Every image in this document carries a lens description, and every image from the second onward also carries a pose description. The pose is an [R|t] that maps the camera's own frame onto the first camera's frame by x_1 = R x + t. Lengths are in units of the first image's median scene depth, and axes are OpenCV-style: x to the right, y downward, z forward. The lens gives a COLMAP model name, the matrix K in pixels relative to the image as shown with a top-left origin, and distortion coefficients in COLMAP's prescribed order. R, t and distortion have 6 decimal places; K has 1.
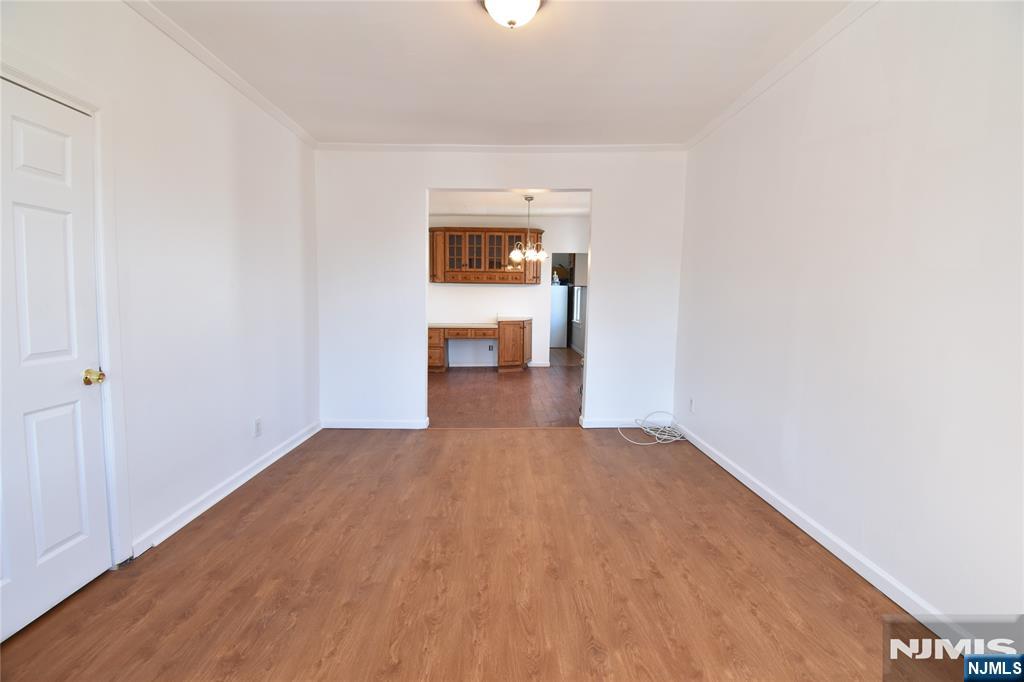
lens RADIAL K [[448.8, 0, 513.4], [0, 448.8, 336.9], [0, 0, 1]] dist [0.000413, -0.000042]
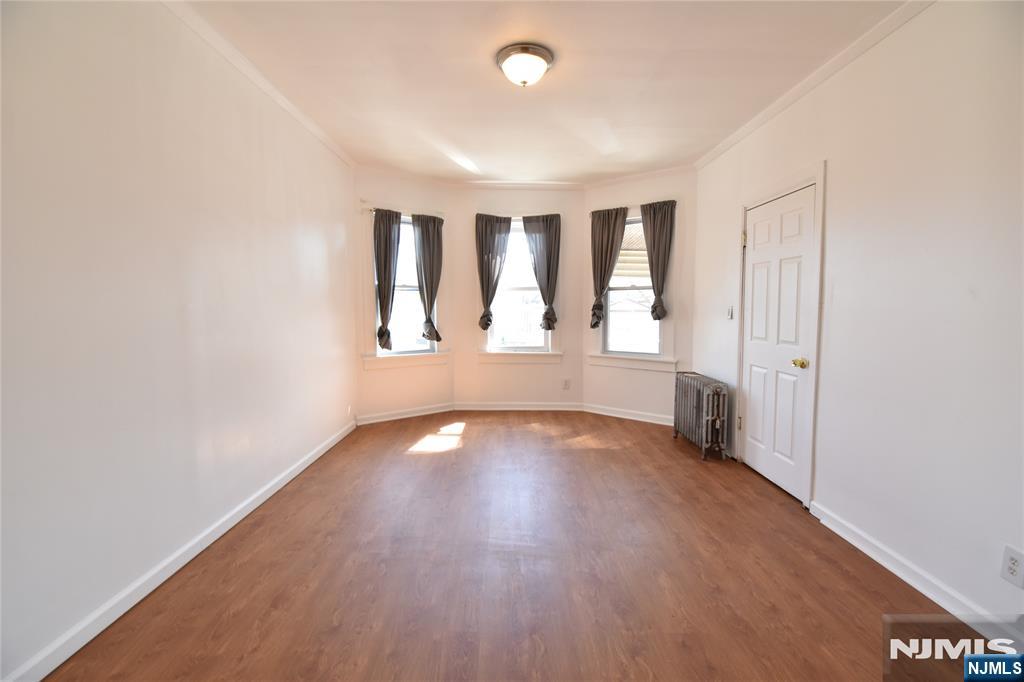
lens RADIAL K [[437.2, 0, 507.8], [0, 437.2, 340.8], [0, 0, 1]] dist [-0.001345, -0.000099]
pose [[-0.999614, -0.018669, 0.020596, 0.003851], [-0.014988, 0.985968, 0.166262, -0.157086], [-0.023411, 0.165889, -0.985867, 1.827619]]
